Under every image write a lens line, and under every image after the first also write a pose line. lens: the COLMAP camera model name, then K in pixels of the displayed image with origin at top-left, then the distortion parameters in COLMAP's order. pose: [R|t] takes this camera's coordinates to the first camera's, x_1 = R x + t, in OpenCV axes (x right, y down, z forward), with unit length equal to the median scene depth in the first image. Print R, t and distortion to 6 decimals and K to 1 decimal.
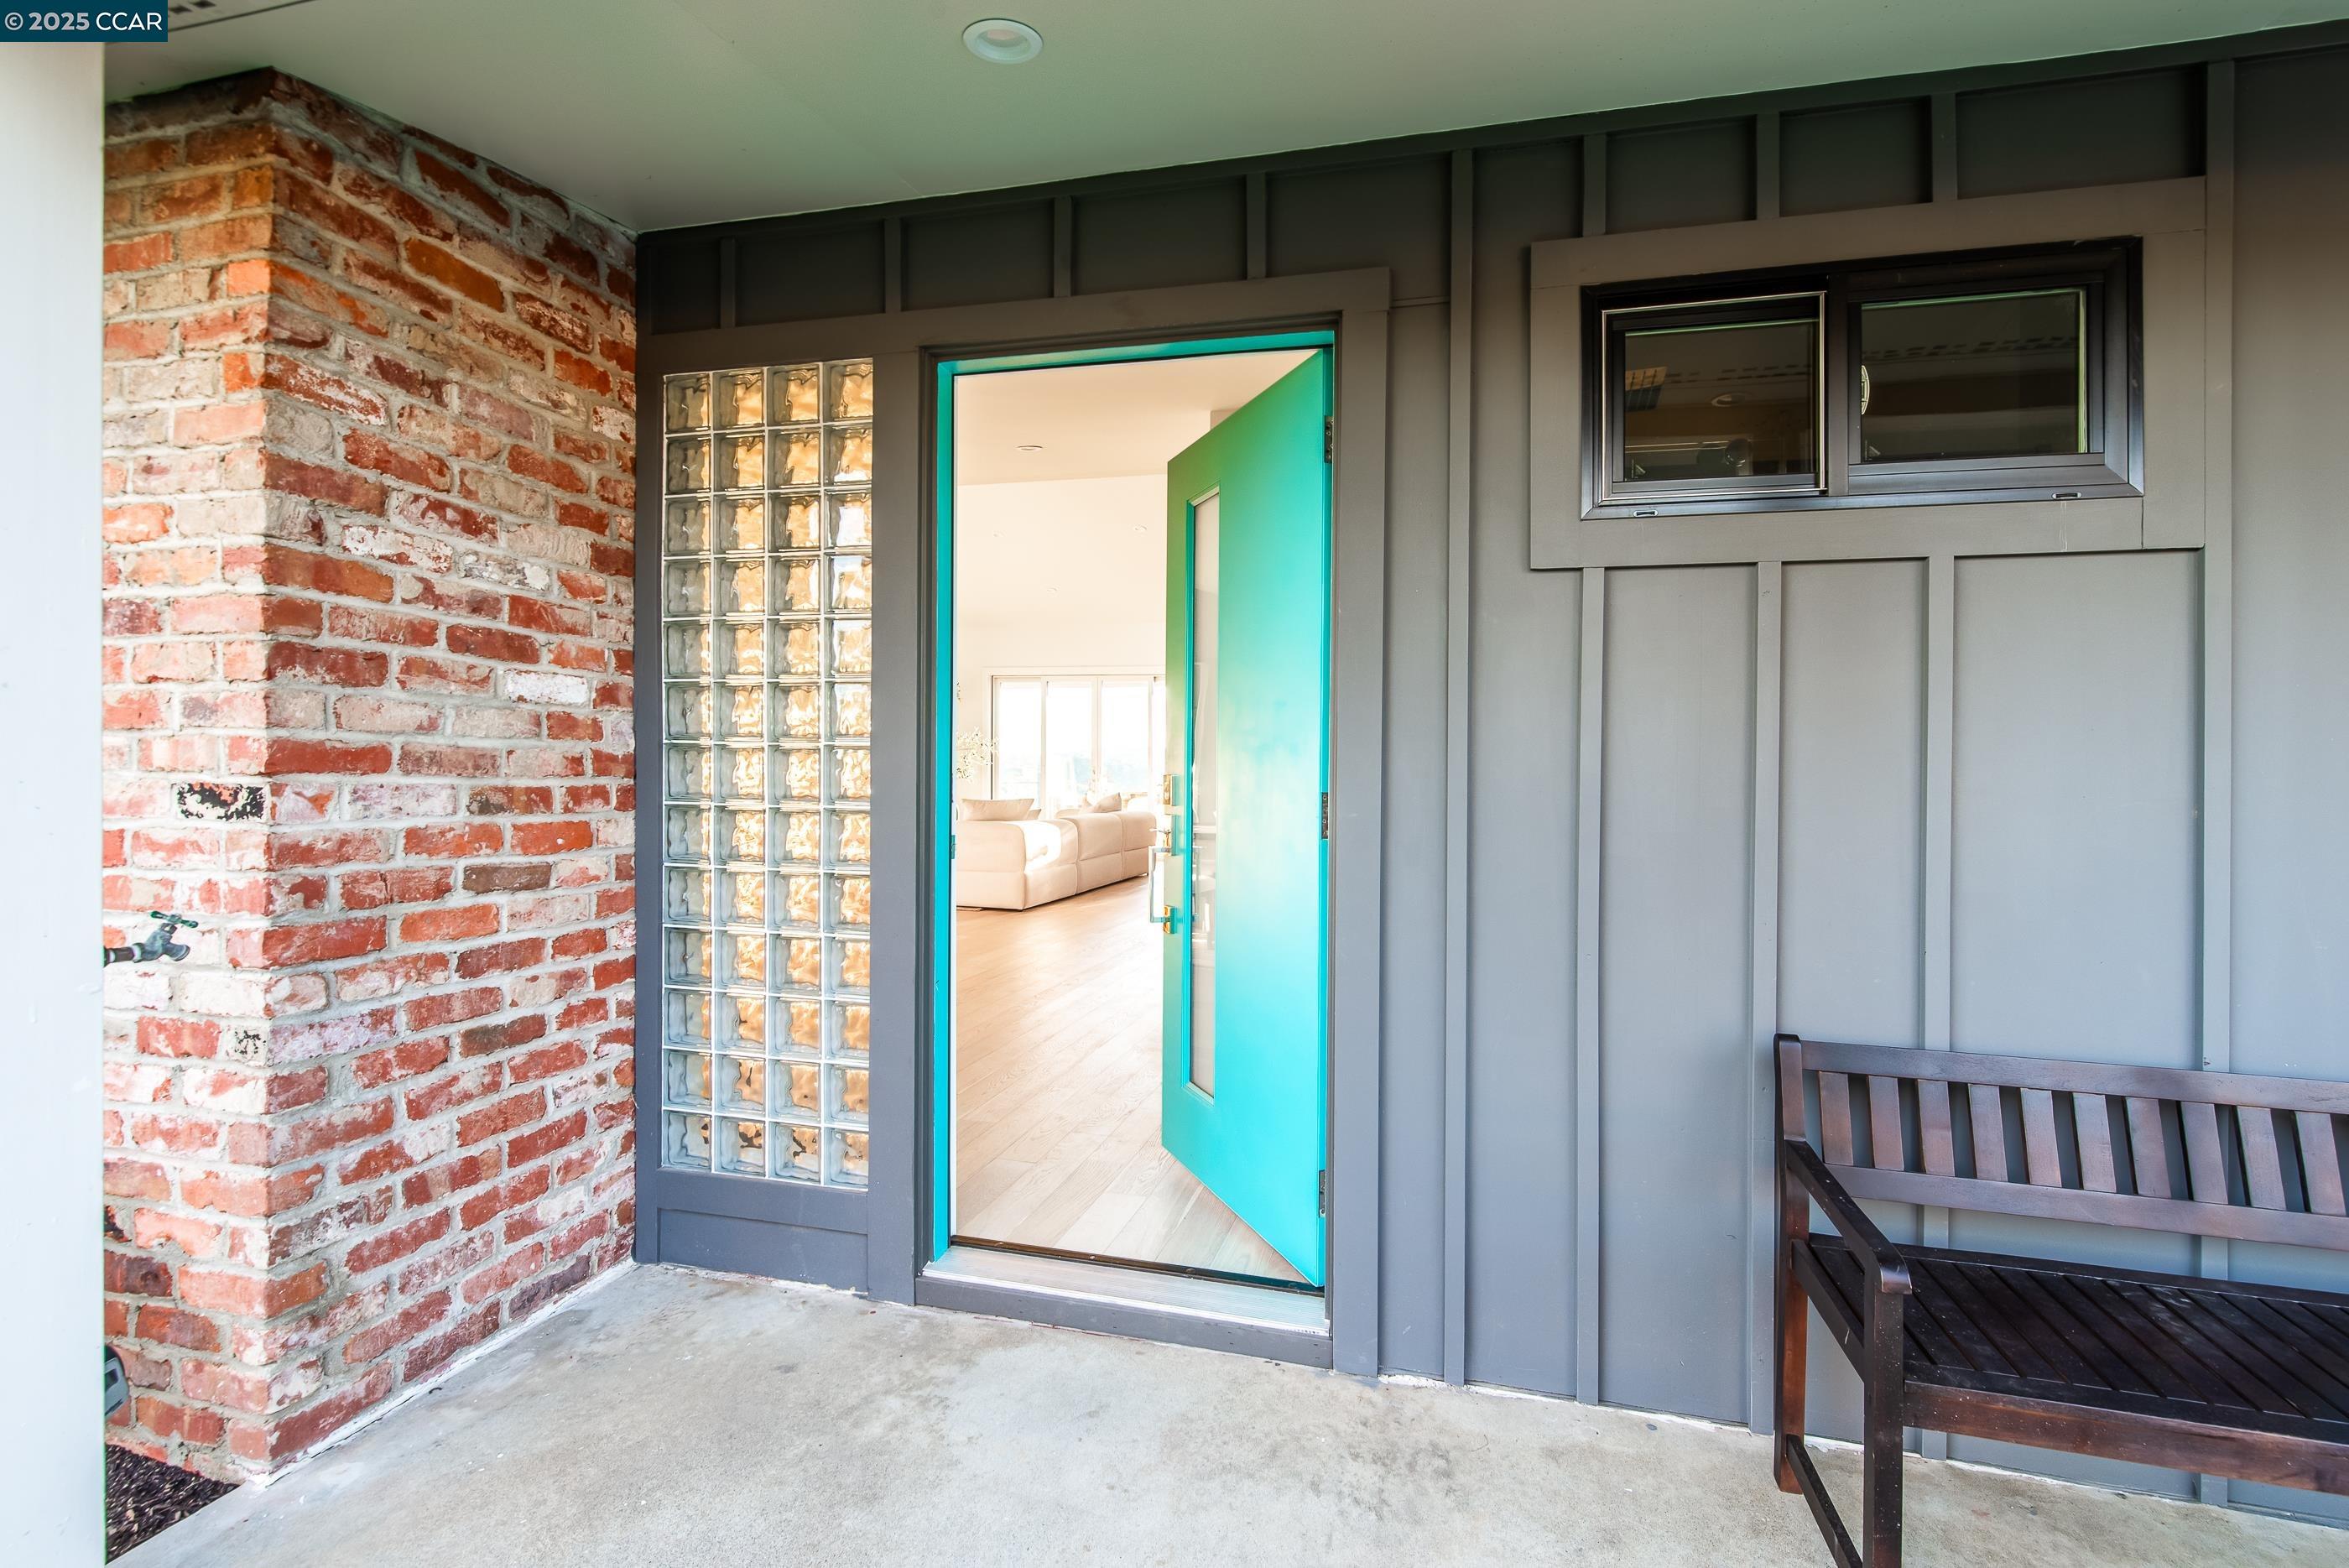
lens RADIAL K [[1048.8, 0, 1184.8], [0, 1048.8, 796.0], [0, 0, 1]] dist [0.000734, 0.000501]
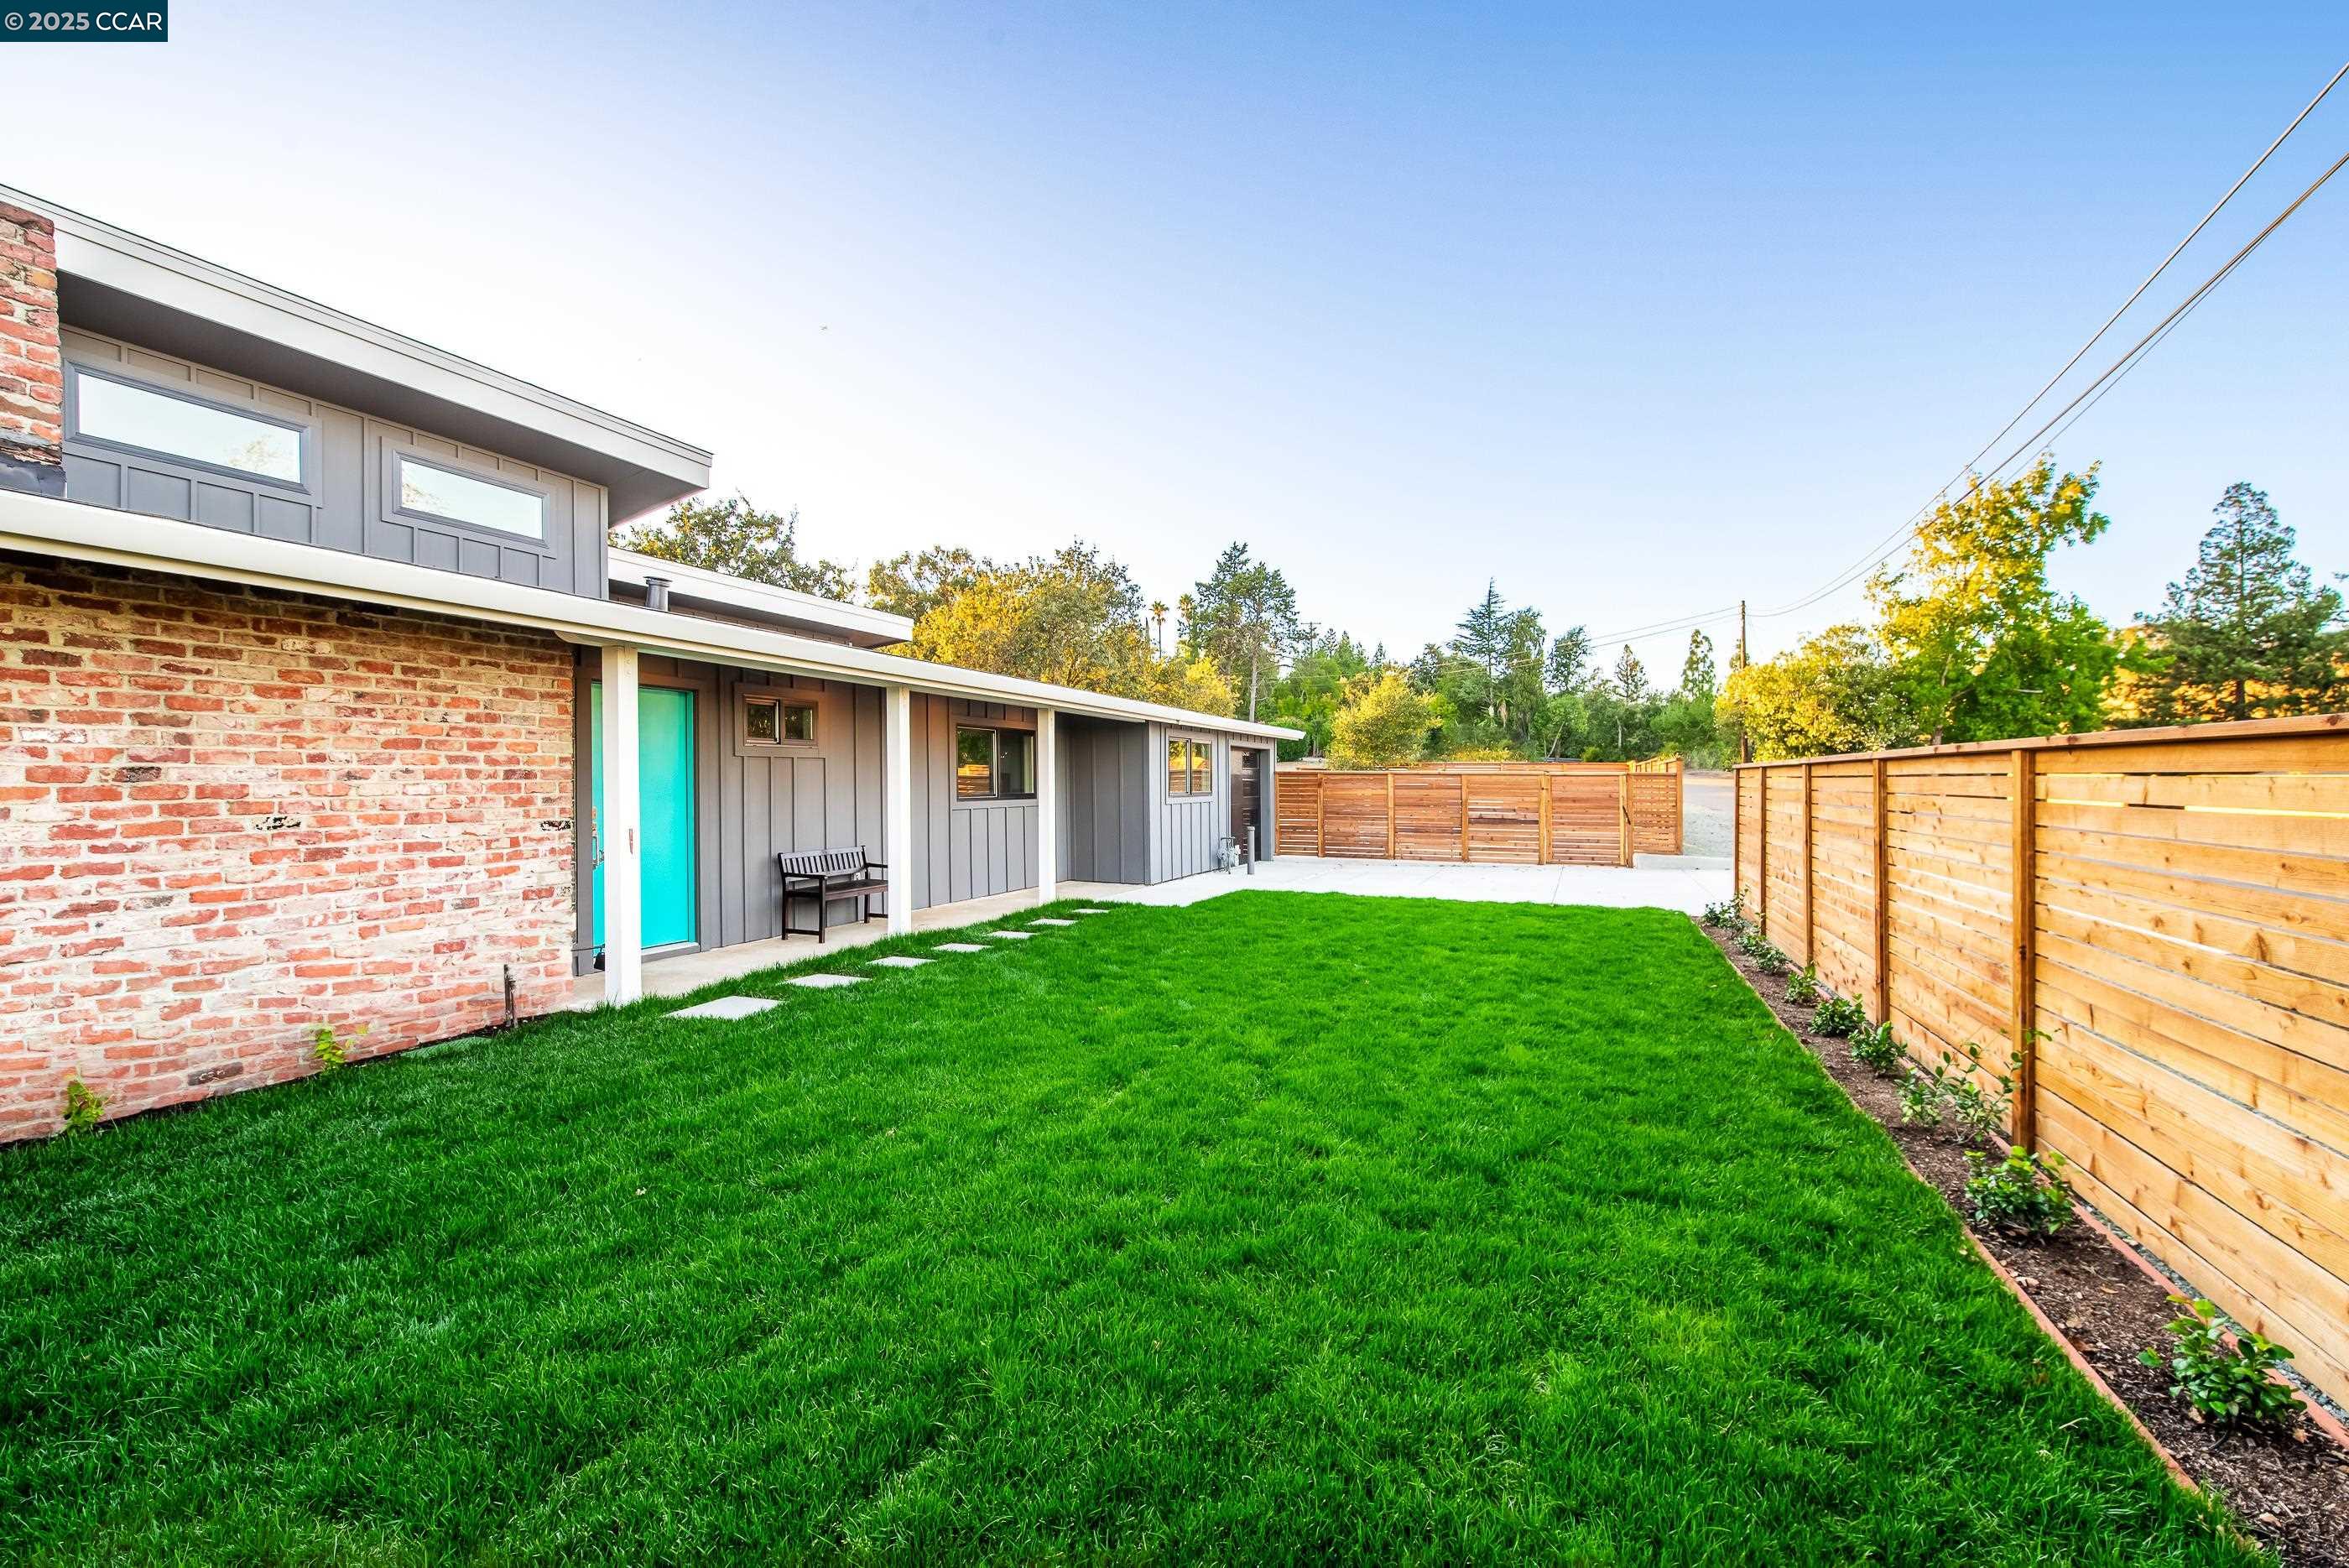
lens RADIAL K [[1048.8, 0, 1195.2], [0, 1048.8, 776.9], [0, 0, 1]] dist [0.000734, 0.000501]
pose [[0.149280, -0.009718, 0.988747, -3.967796], [0.004192, 0.999949, 0.009195, -0.178462], [-0.988786, 0.002772, 0.149313, -1.653265]]
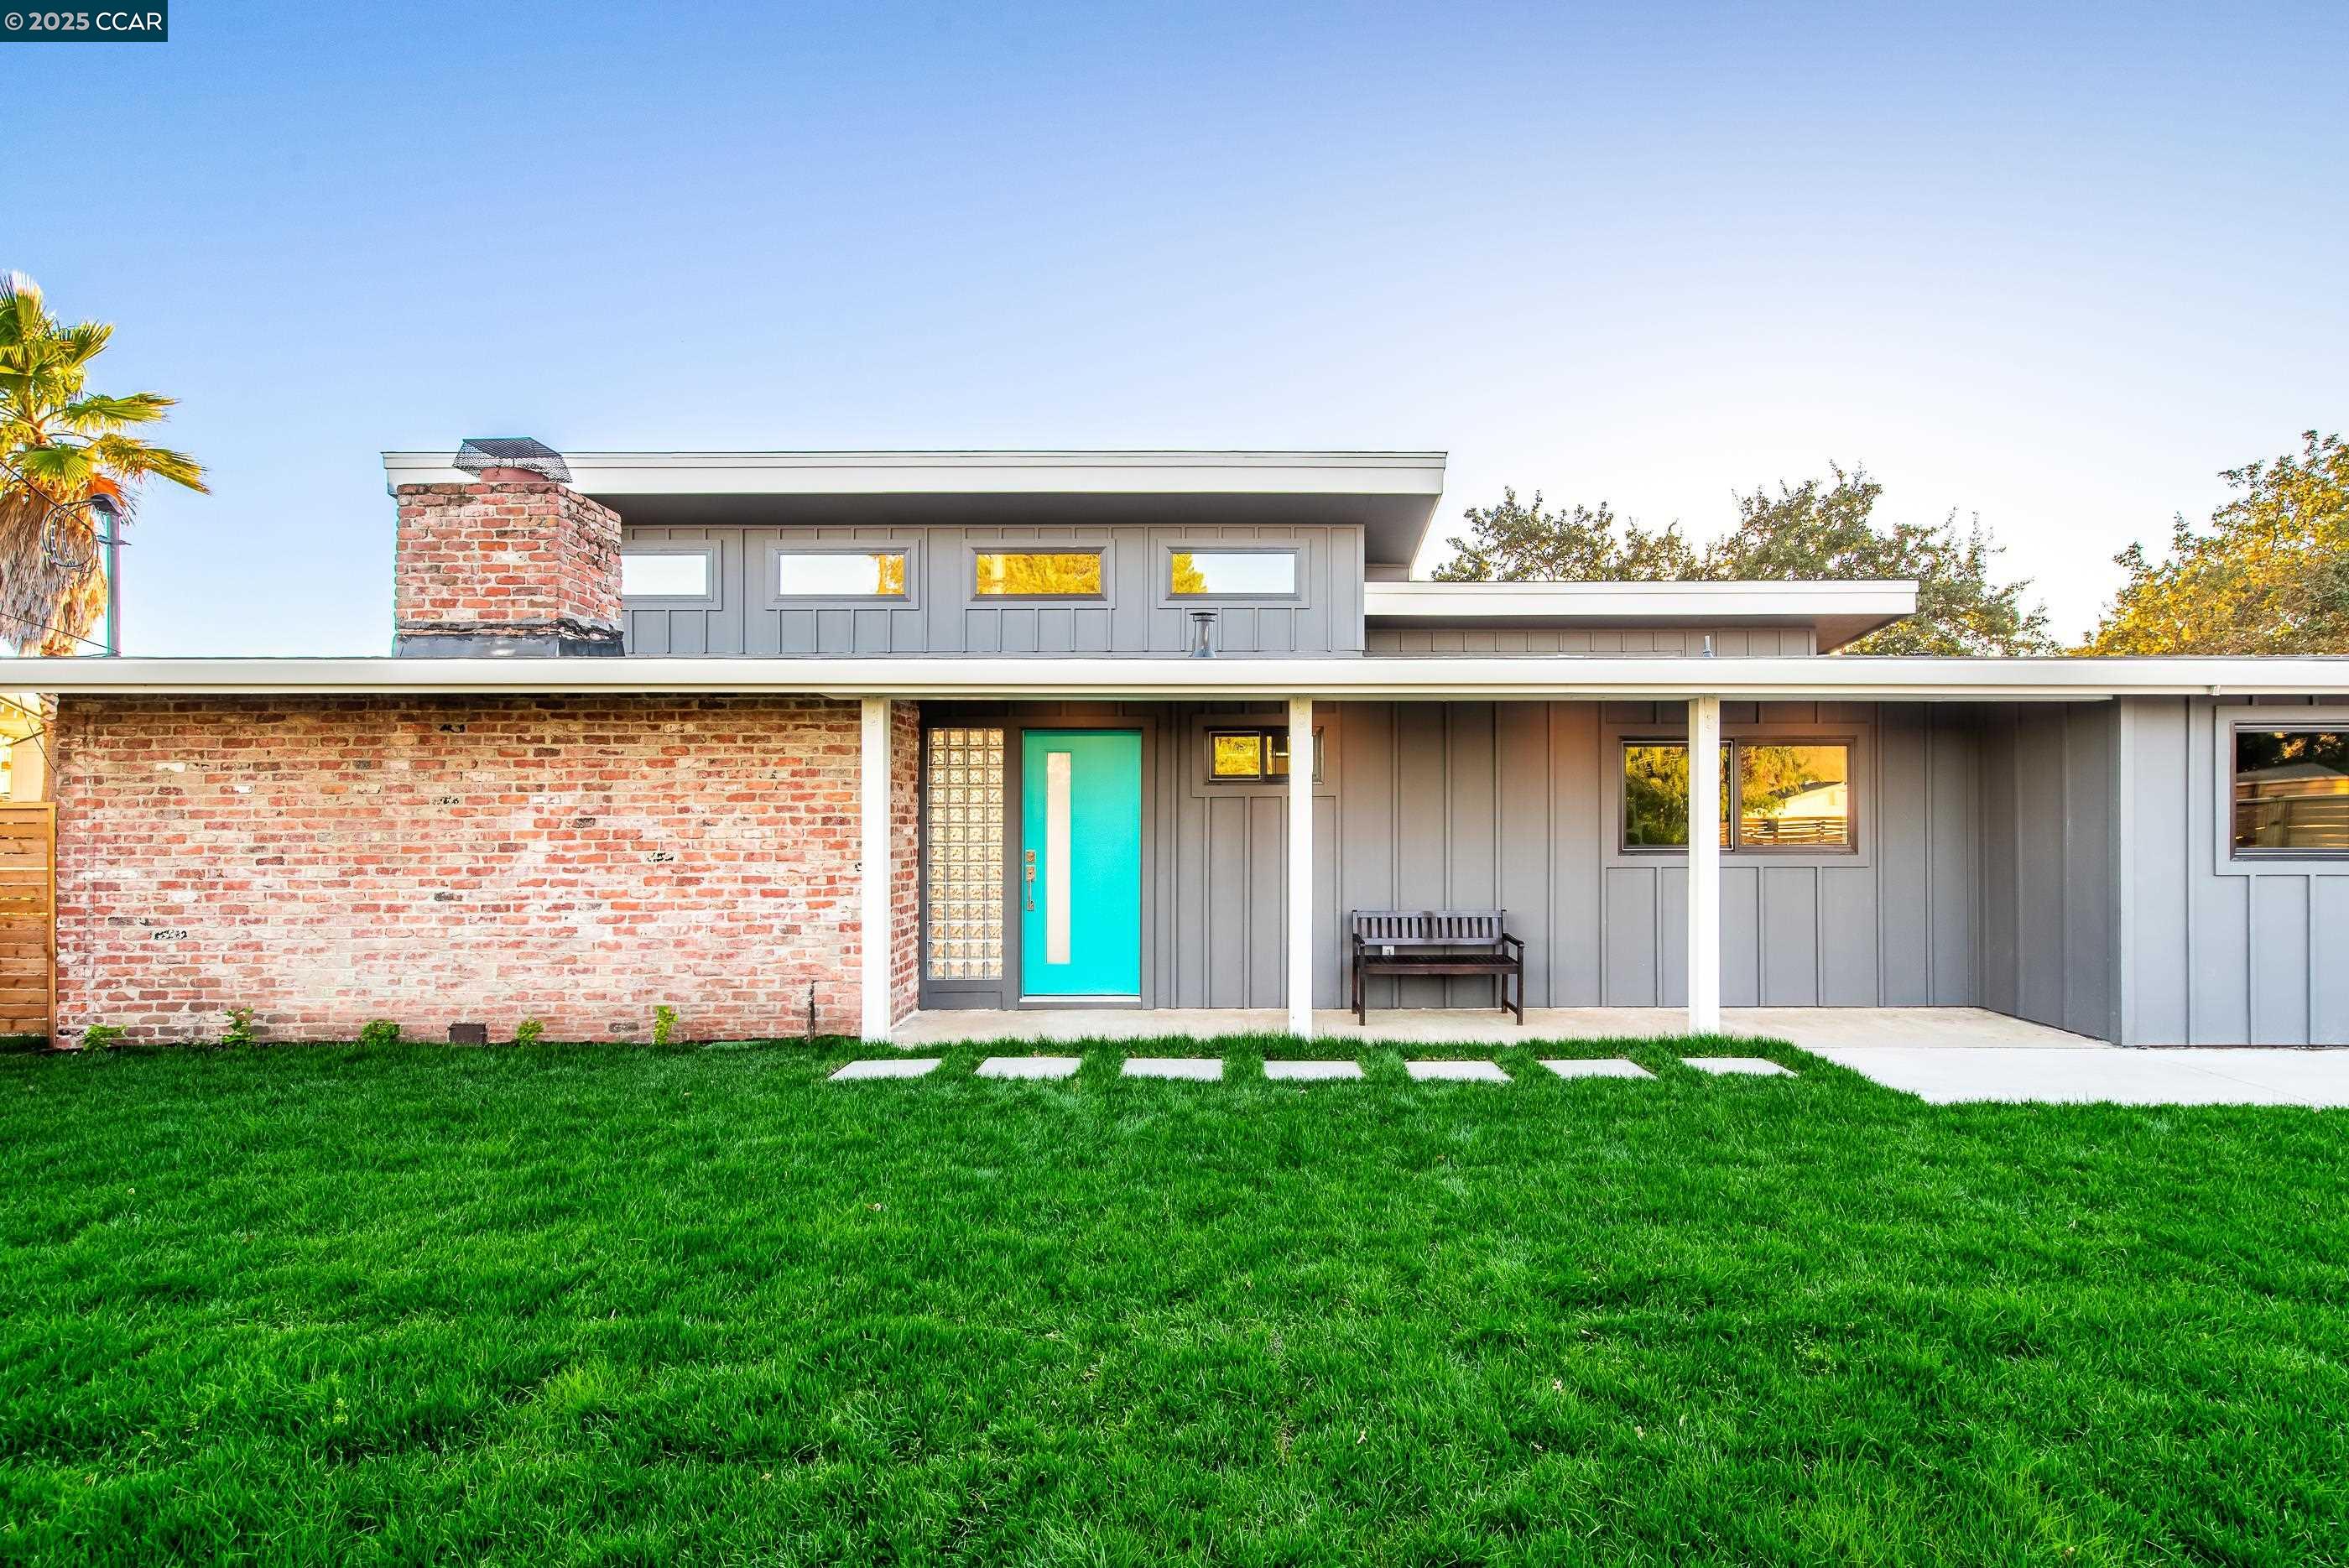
lens RADIAL K [[1048.8, 0, 1173.5], [0, 1048.8, 806.5], [0, 0, 1]] dist [0.000734, 0.000501]
pose [[0.978684, -0.012084, 0.205014, -0.564289], [0.015933, 0.999726, -0.017138, -0.131655], [-0.204751, 0.020040, 0.978609, -2.999500]]
